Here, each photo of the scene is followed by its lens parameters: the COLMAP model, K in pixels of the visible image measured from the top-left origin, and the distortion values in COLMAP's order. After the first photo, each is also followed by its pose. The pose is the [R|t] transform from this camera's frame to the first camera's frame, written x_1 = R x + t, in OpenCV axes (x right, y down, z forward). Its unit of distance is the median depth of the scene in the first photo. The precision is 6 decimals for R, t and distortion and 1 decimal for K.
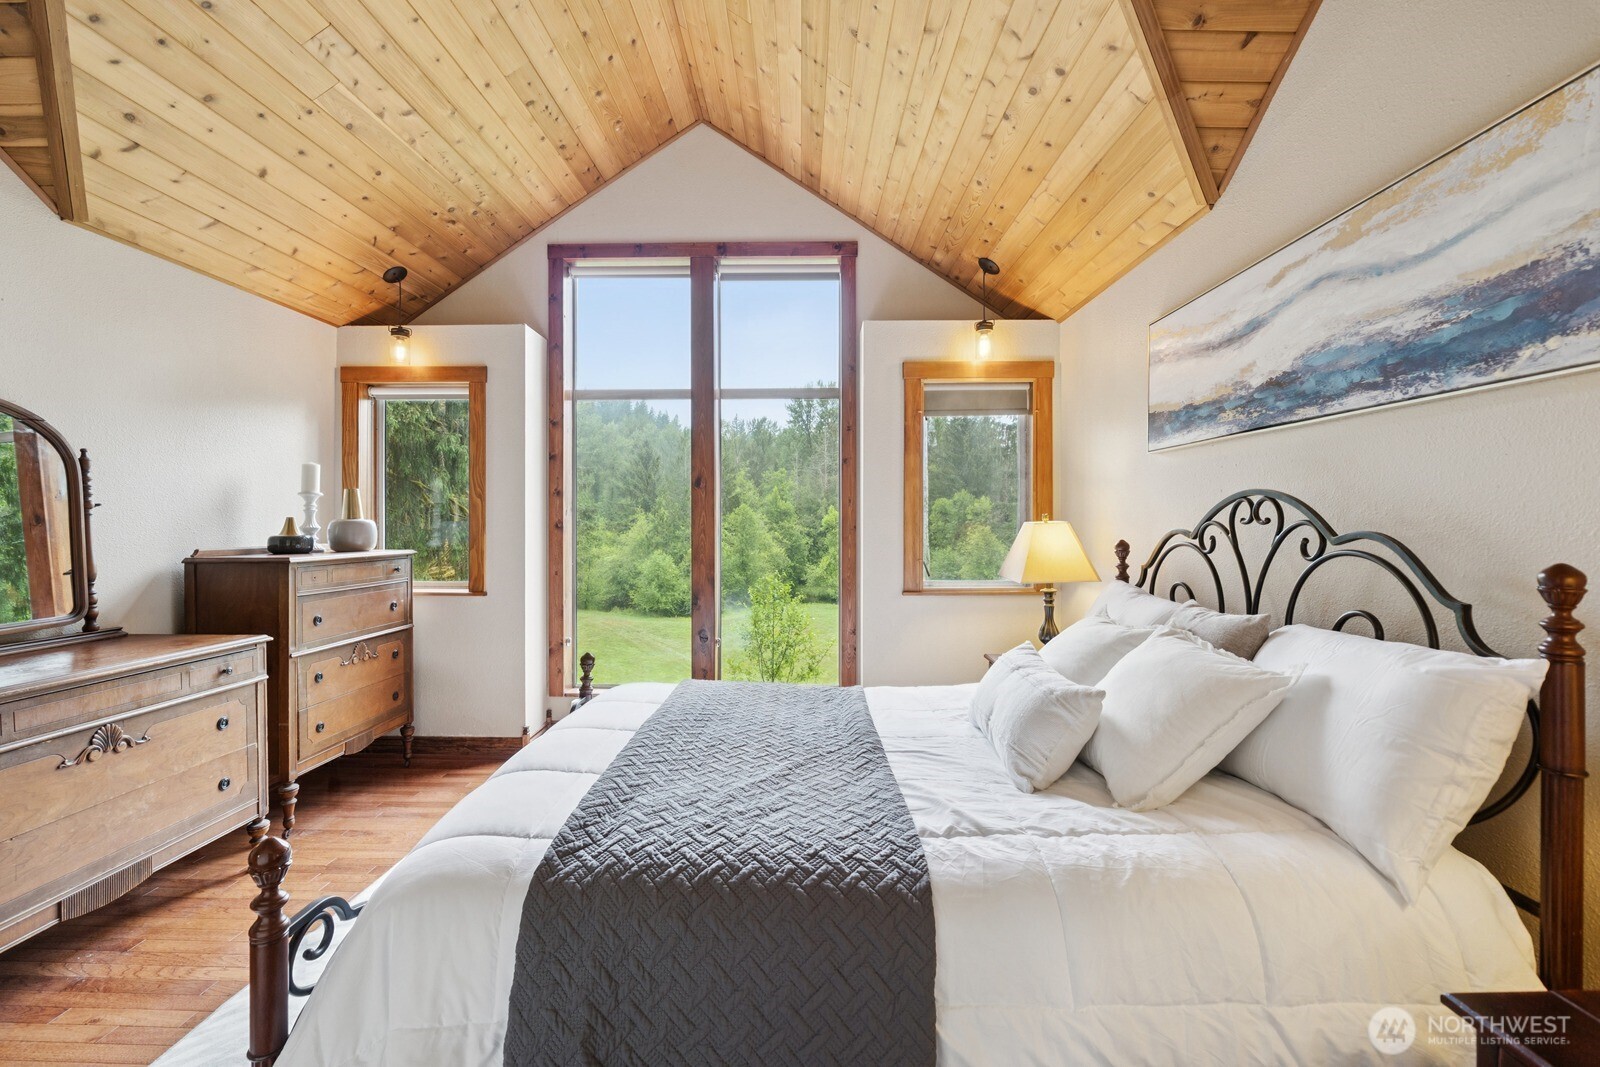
lens RADIAL K [[671.2, 0, 812.7], [0, 671.2, 528.0], [0, 0, 1]] dist [-0.008973, -0.000165]
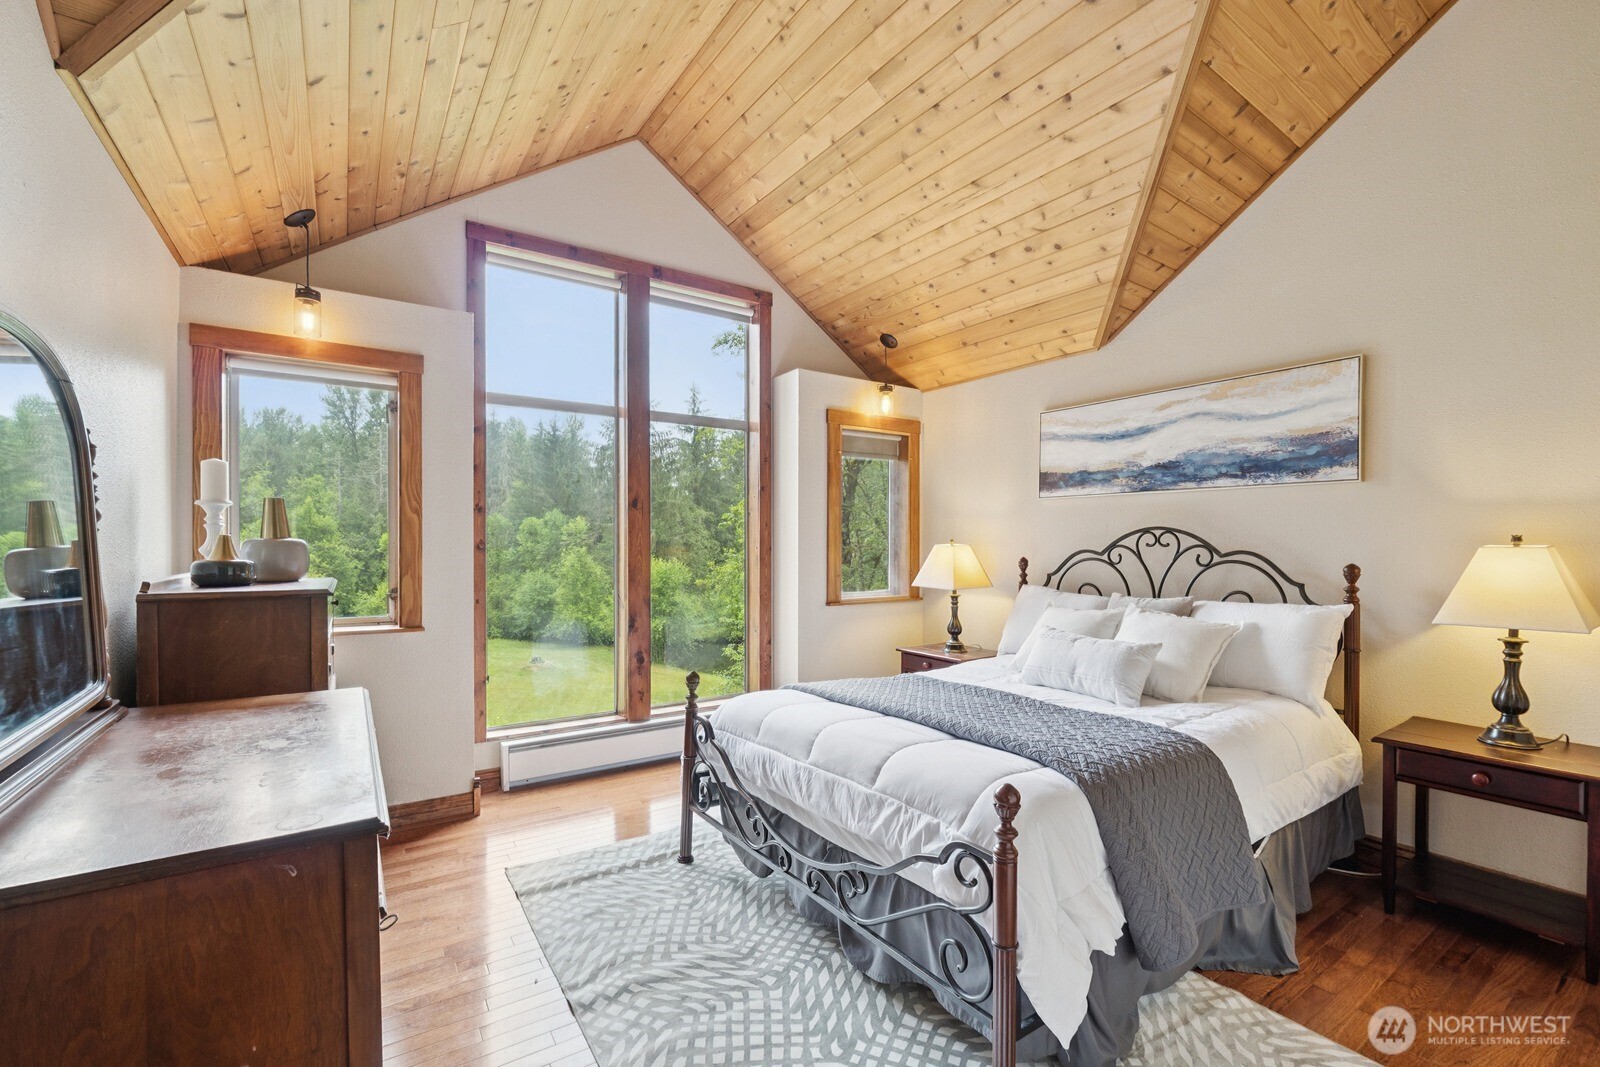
lens RADIAL K [[671.2, 0, 811.3], [0, 671.2, 555.0], [0, 0, 1]] dist [-0.008973, -0.000165]
pose [[0.822778, -0.006464, 0.568326, -0.594941], [0.001064, 0.999951, 0.009833, -0.001257], [-0.568362, -0.007486, 0.822745, 0.042314]]
